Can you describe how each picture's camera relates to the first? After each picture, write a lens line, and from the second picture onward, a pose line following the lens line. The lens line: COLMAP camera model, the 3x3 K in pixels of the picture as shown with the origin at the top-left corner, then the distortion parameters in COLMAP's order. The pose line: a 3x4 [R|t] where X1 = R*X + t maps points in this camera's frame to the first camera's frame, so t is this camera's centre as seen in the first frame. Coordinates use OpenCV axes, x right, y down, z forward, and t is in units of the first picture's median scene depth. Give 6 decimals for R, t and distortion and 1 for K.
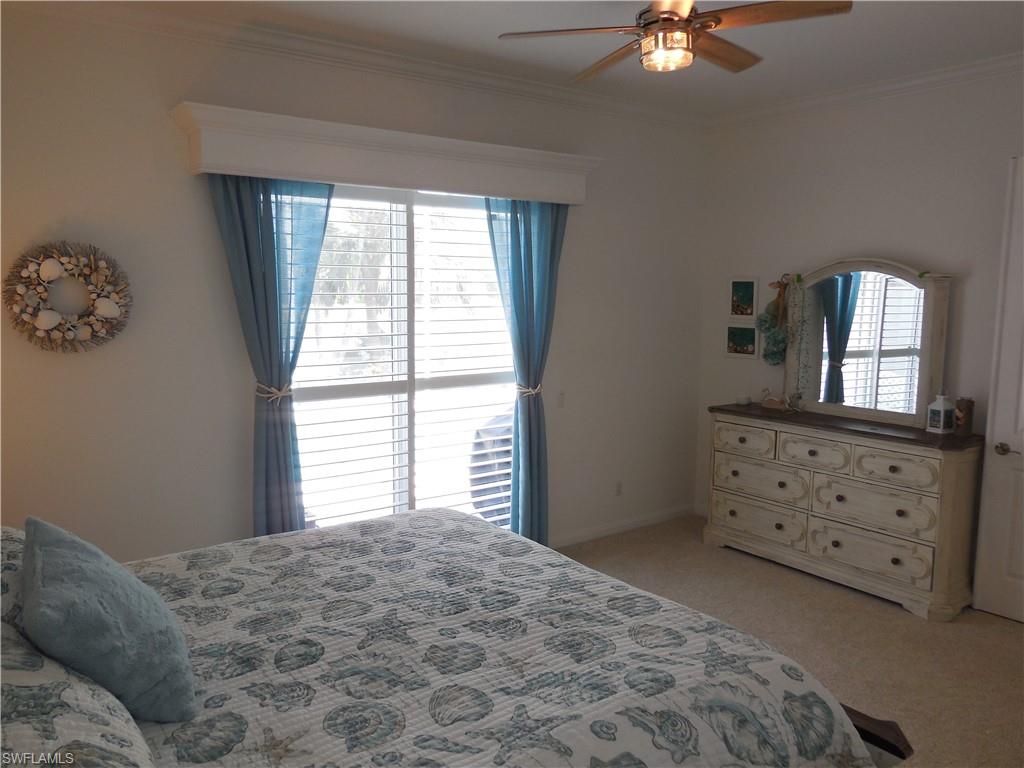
lens RADIAL K [[776.8, 0, 504.7], [0, 776.8, 382.9], [0, 0, 1]] dist [-0.007719, 0.008474]
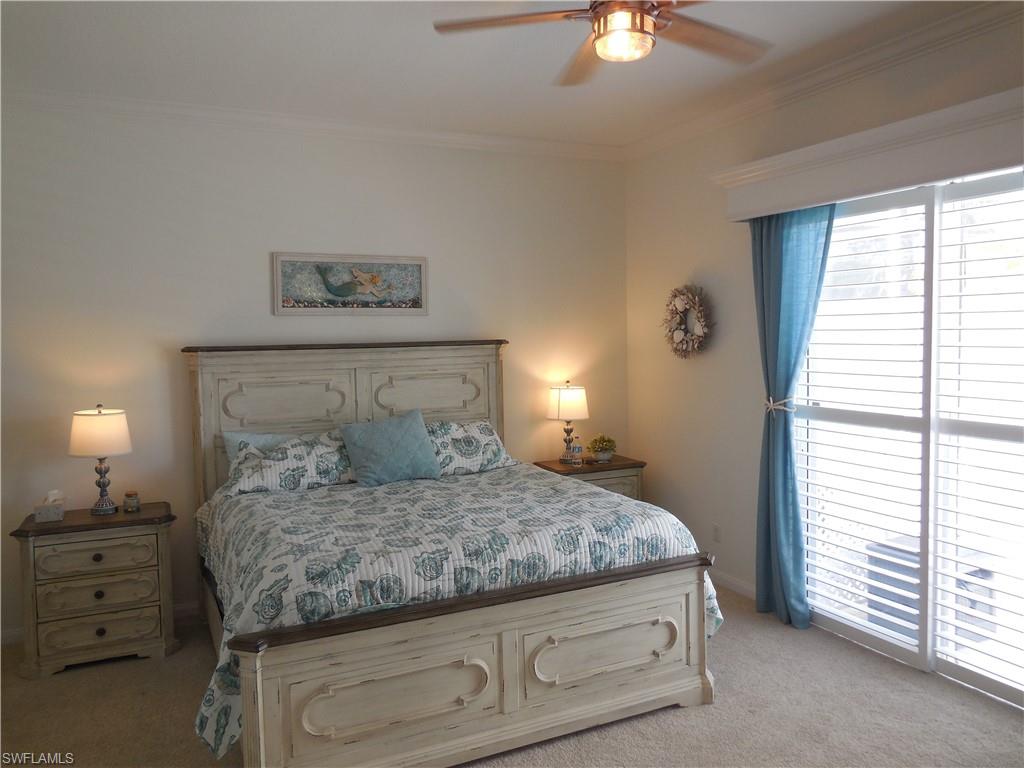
lens RADIAL K [[776.8, 0, 513.6], [0, 776.8, 381.2], [0, 0, 1]] dist [-0.007719, 0.008474]
pose [[-0.158635, 0.064626, -0.985220, 0.771680], [-0.102157, 0.991426, 0.081482, -0.065972], [0.982038, 0.113573, -0.150672, 0.718380]]
